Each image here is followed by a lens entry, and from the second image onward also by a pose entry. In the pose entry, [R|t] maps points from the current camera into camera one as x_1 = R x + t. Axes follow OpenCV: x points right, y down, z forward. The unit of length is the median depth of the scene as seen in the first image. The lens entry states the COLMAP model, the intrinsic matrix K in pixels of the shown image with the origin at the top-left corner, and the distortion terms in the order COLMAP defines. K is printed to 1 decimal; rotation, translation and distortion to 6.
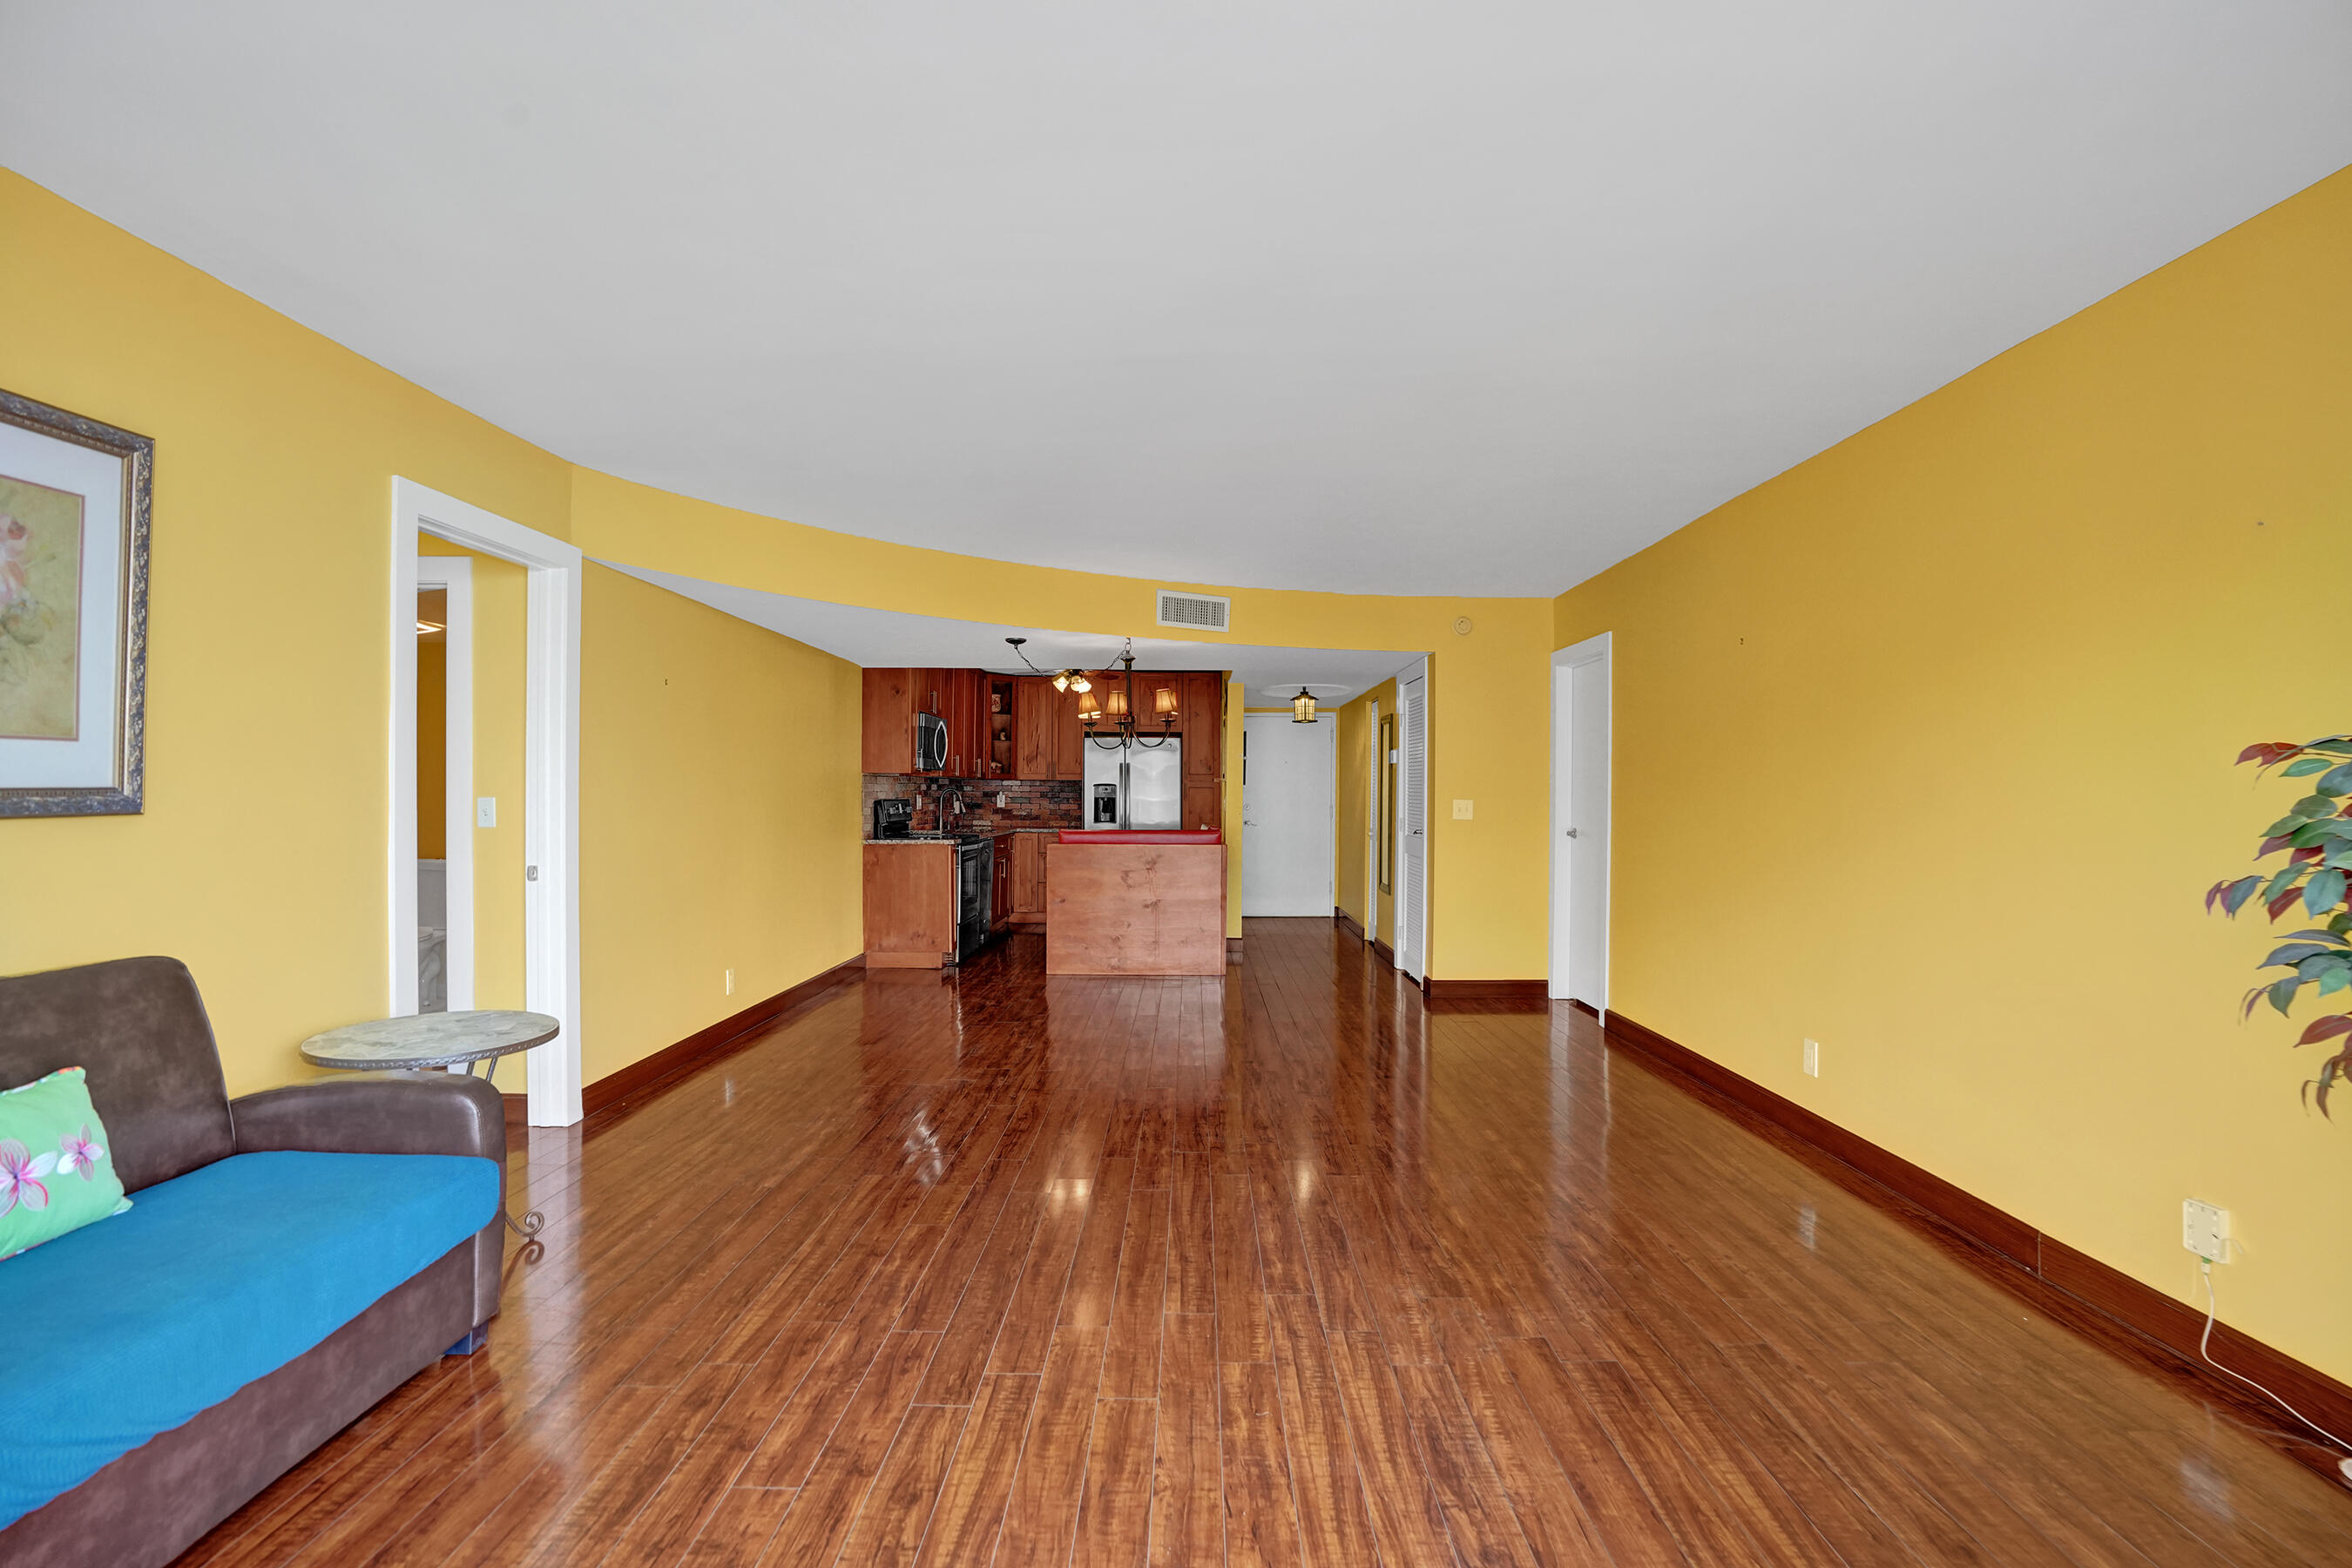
lens RADIAL K [[1094.1, 0, 1180.6], [0, 1094.1, 792.3], [0, 0, 1]] dist [-0.074127, 0.034377]
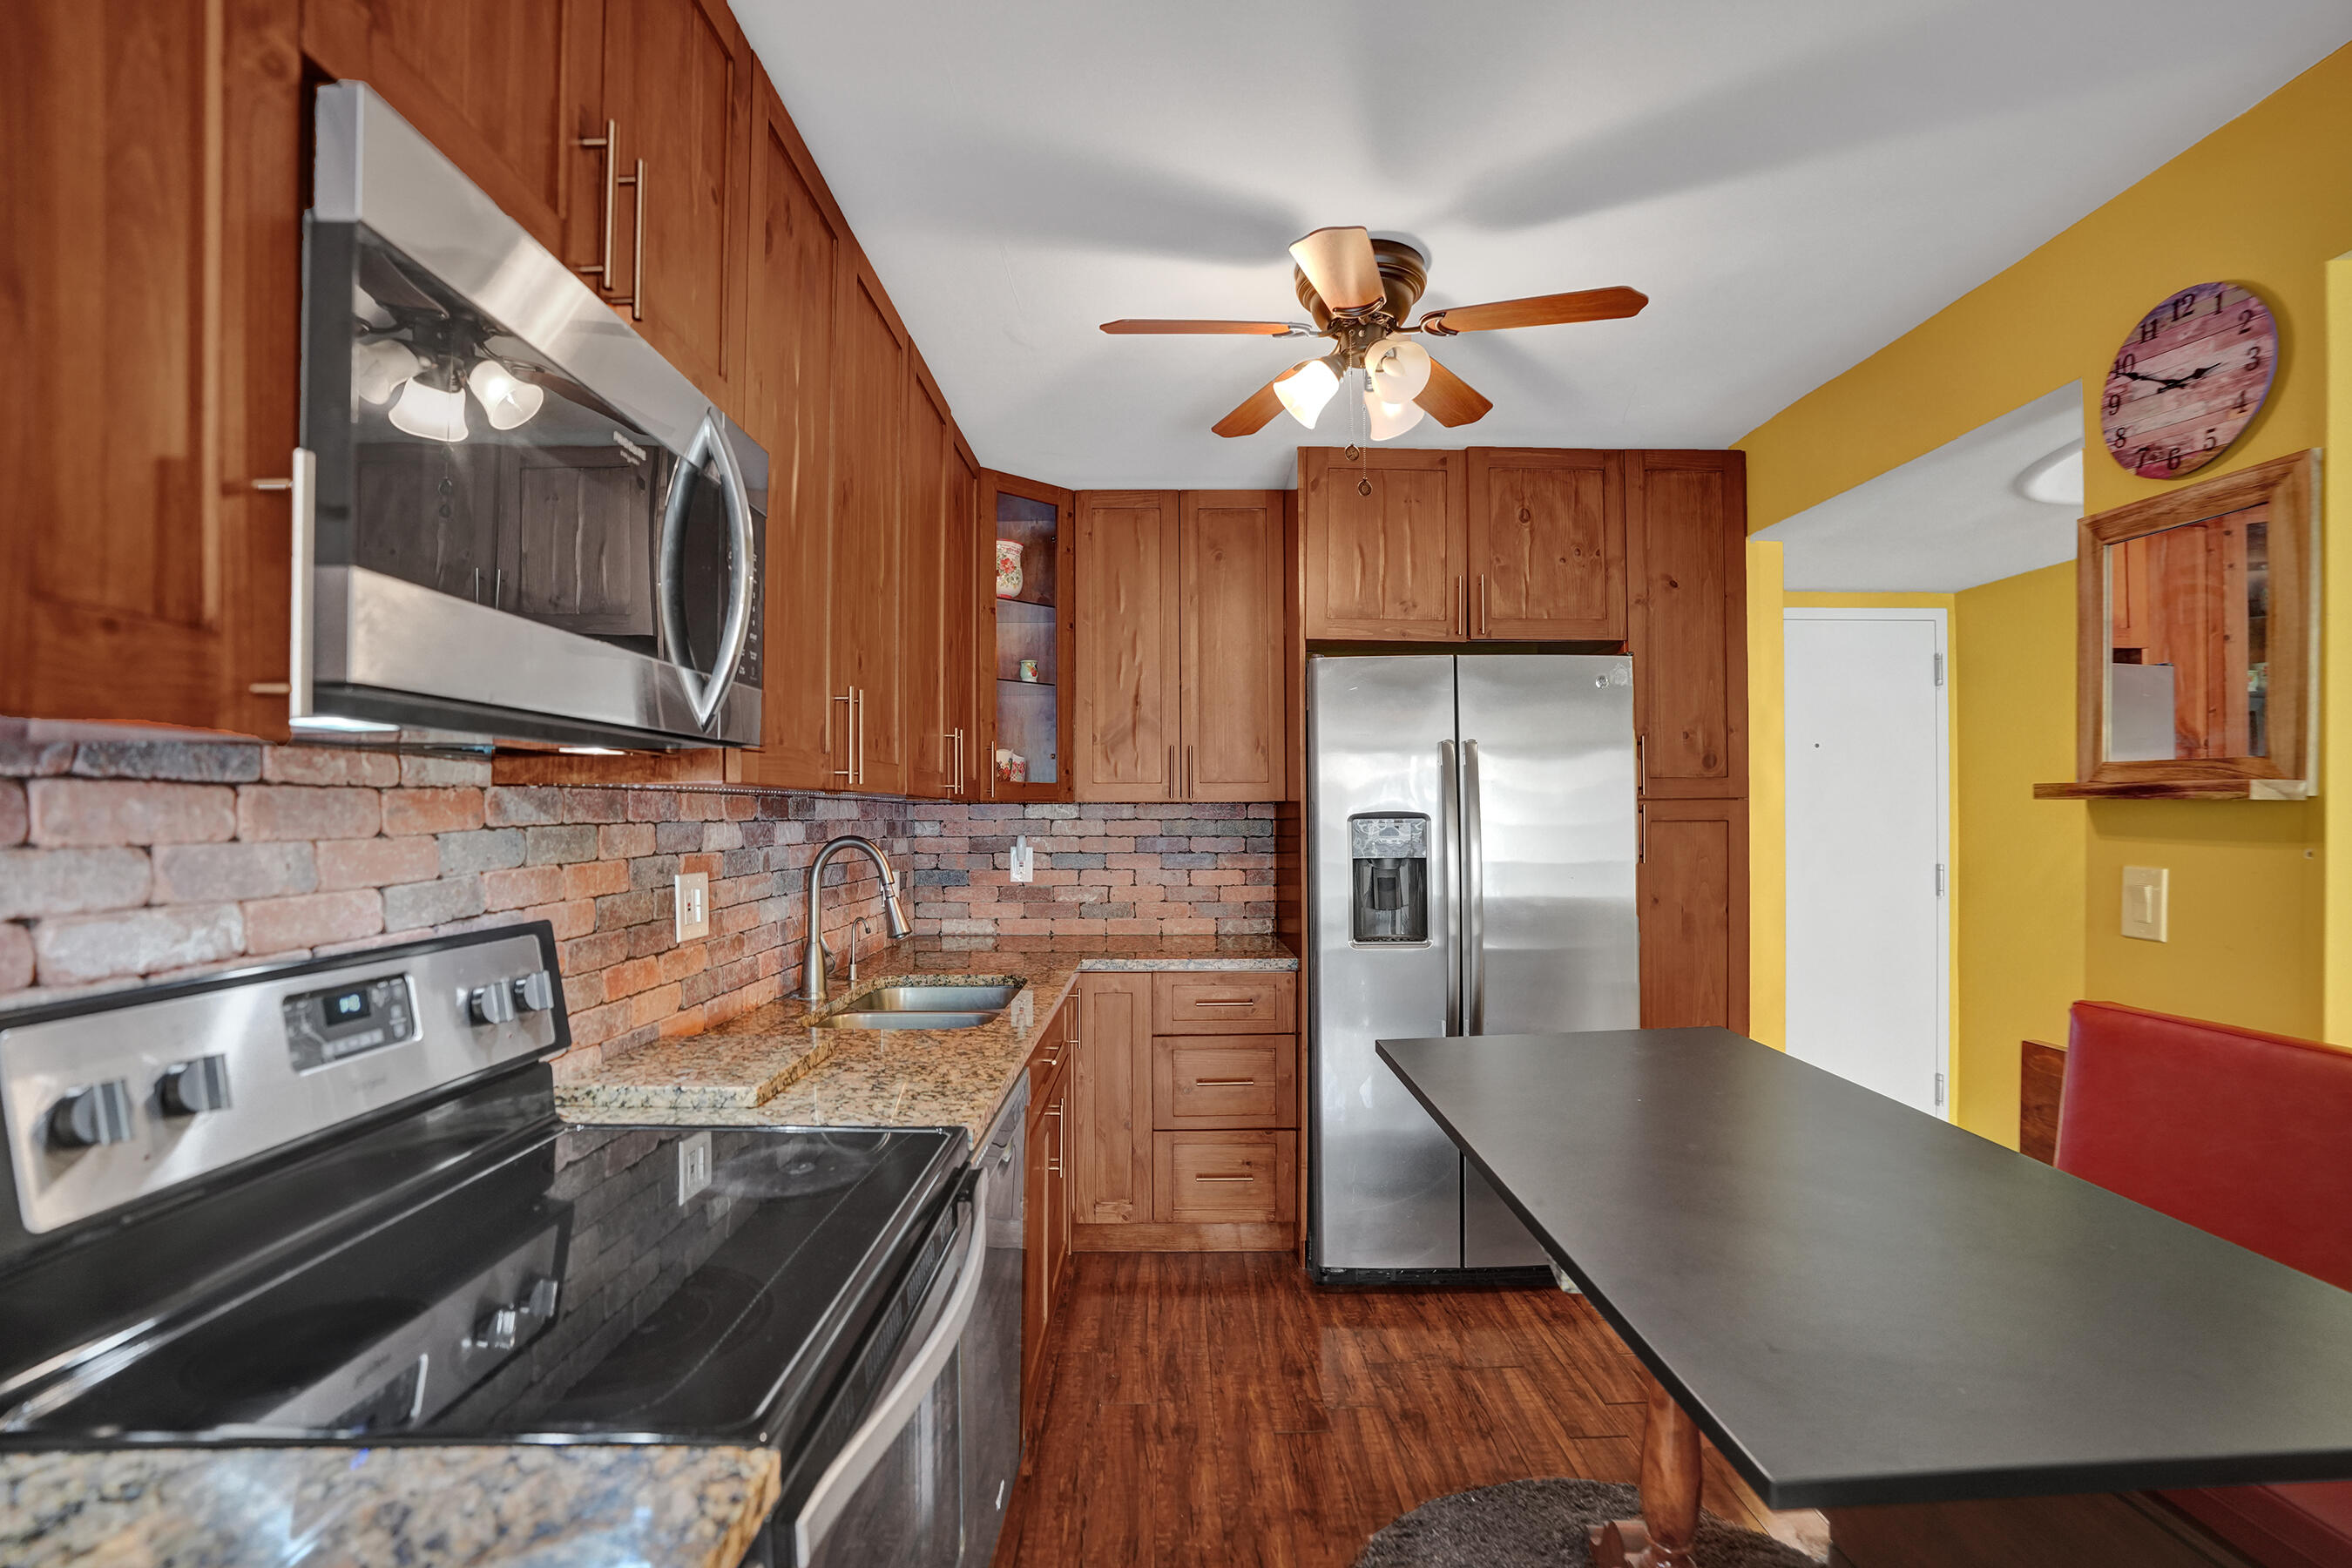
lens RADIAL K [[1110.6, 0, 1178.6], [0, 1110.6, 790.5], [0, 0, 1]] dist [-0.062469, 0.023641]
pose [[0.999723, -0.009673, 0.021435, -0.176021], [0.010117, 0.999734, -0.020732, -0.010756], [-0.021229, 0.020943, 0.999555, 0.933143]]
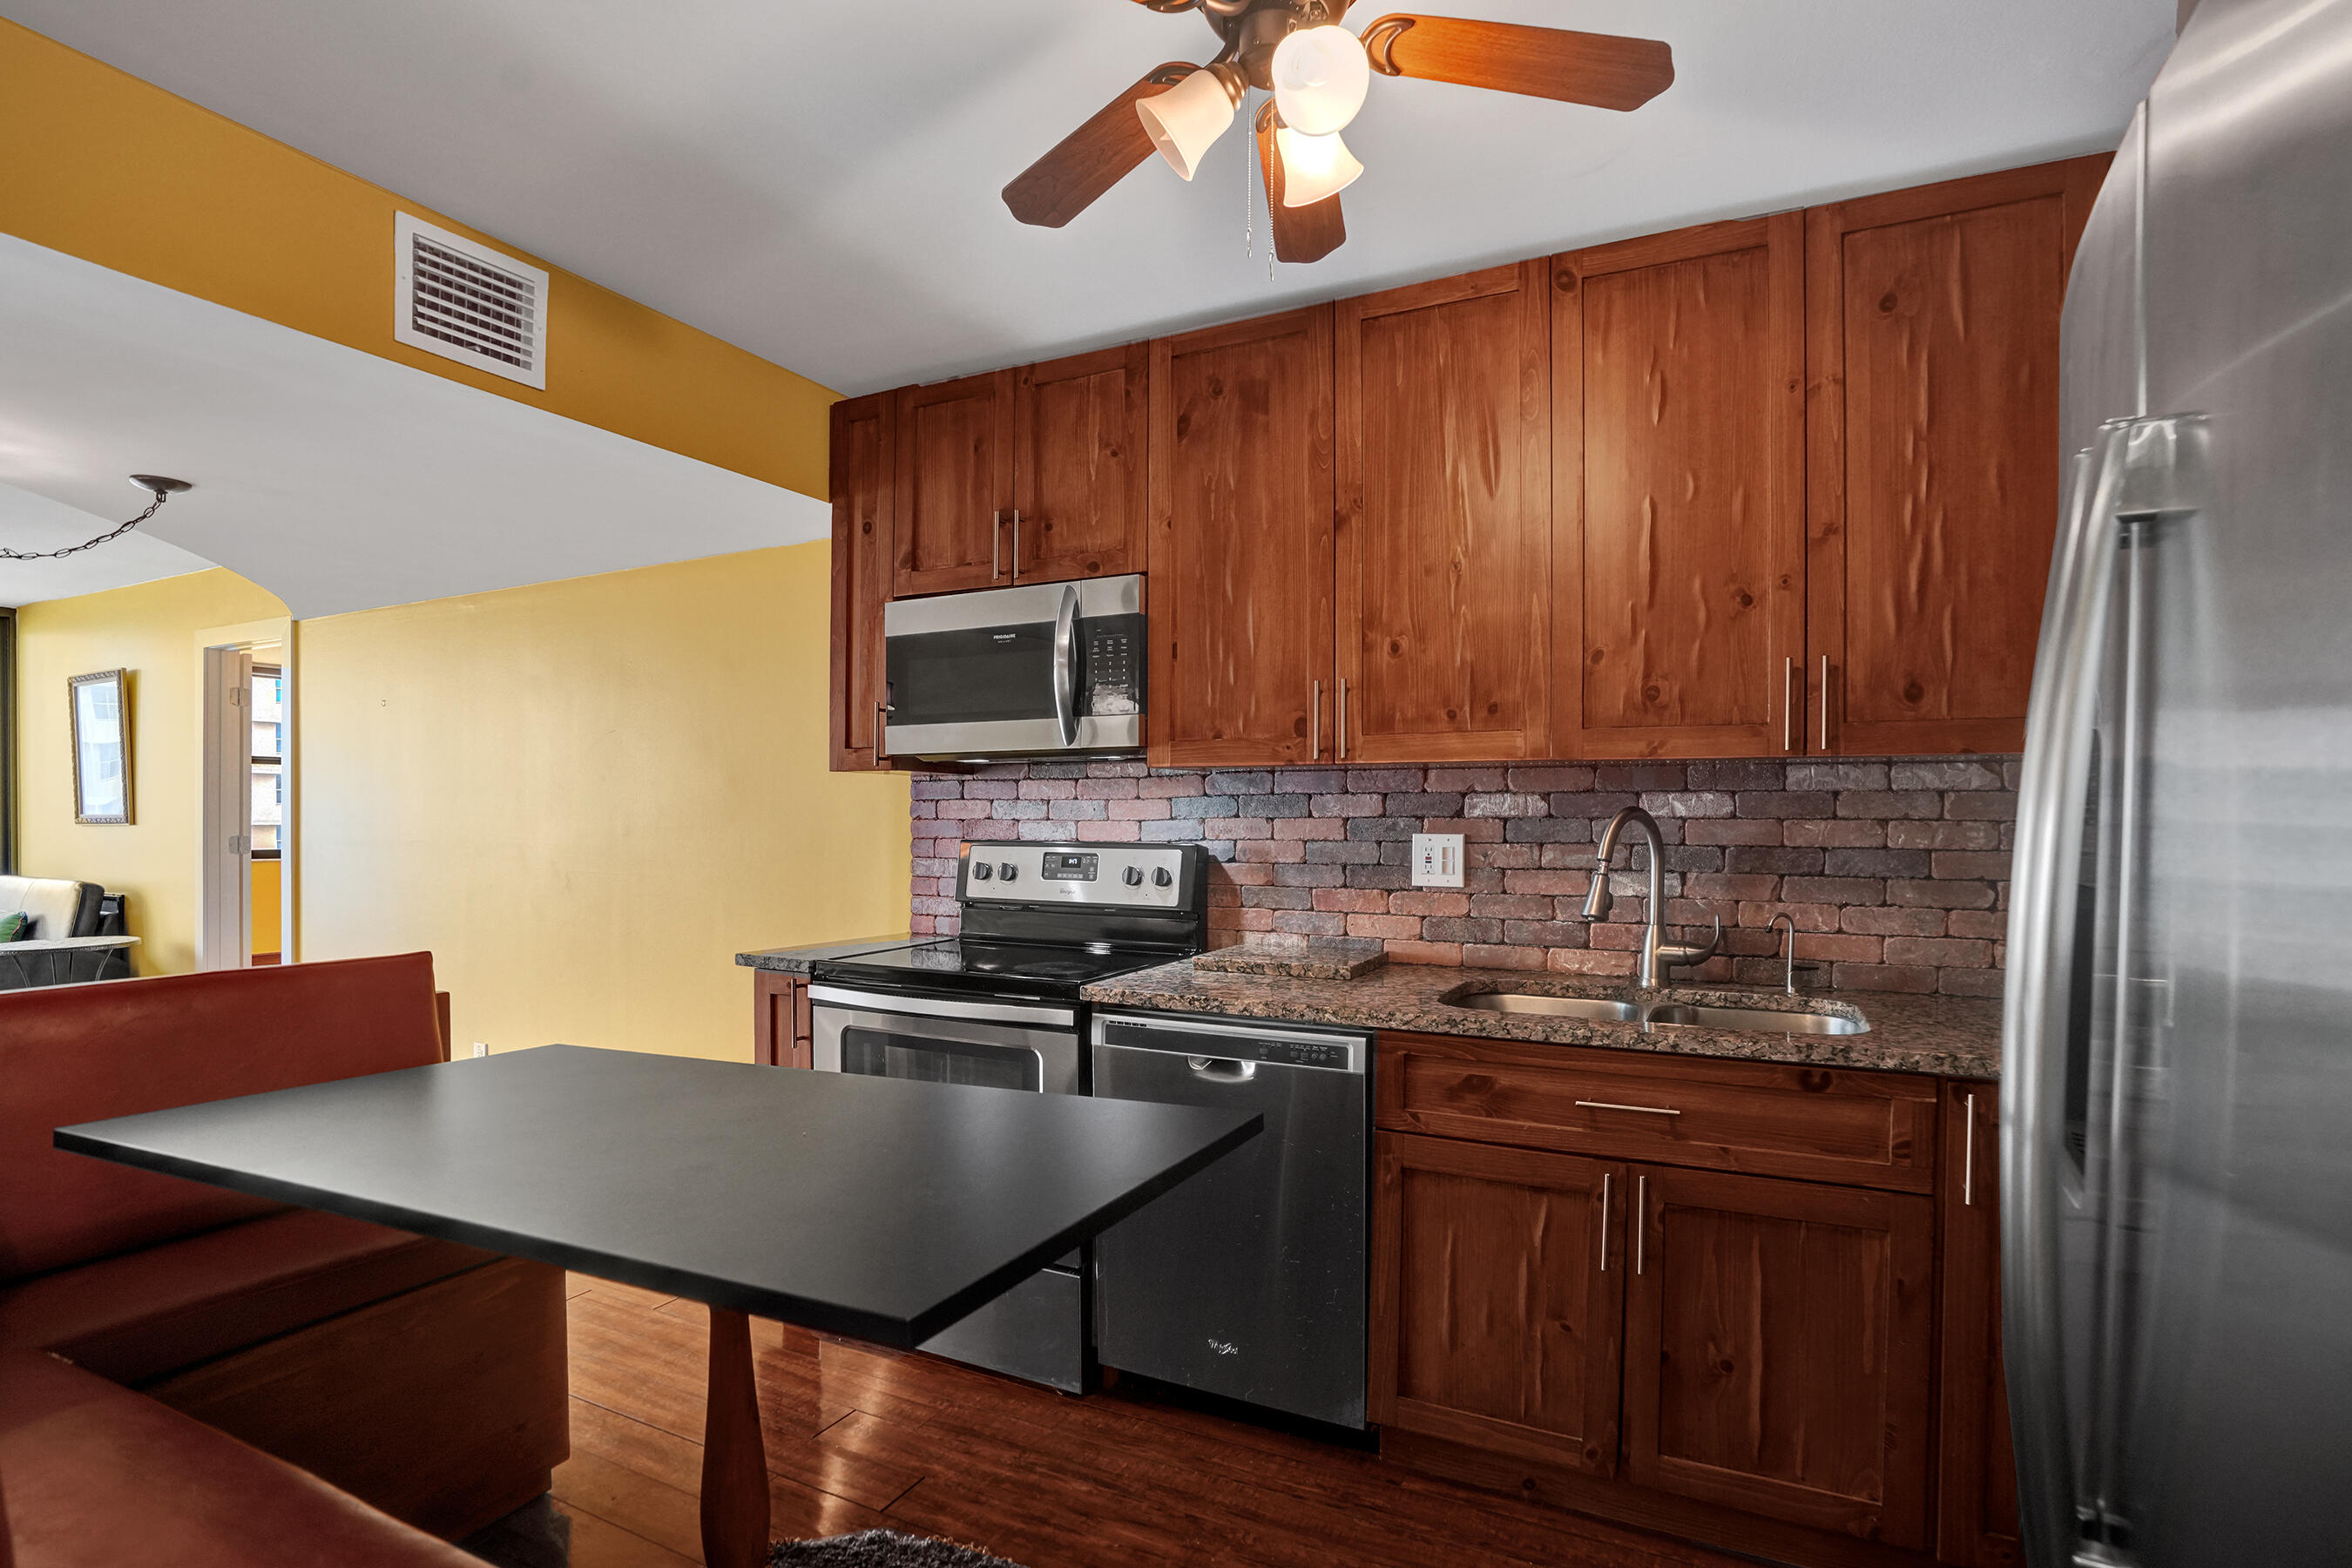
lens RADIAL K [[1110.6, 0, 1178.6], [0, 1110.6, 790.5], [0, 0, 1]] dist [-0.062469, 0.023641]
pose [[-0.441966, -0.019496, -0.896820, 0.038781], [-0.001293, 0.999777, -0.021097, -0.003329], [0.897031, -0.008165, -0.441892, 1.269319]]
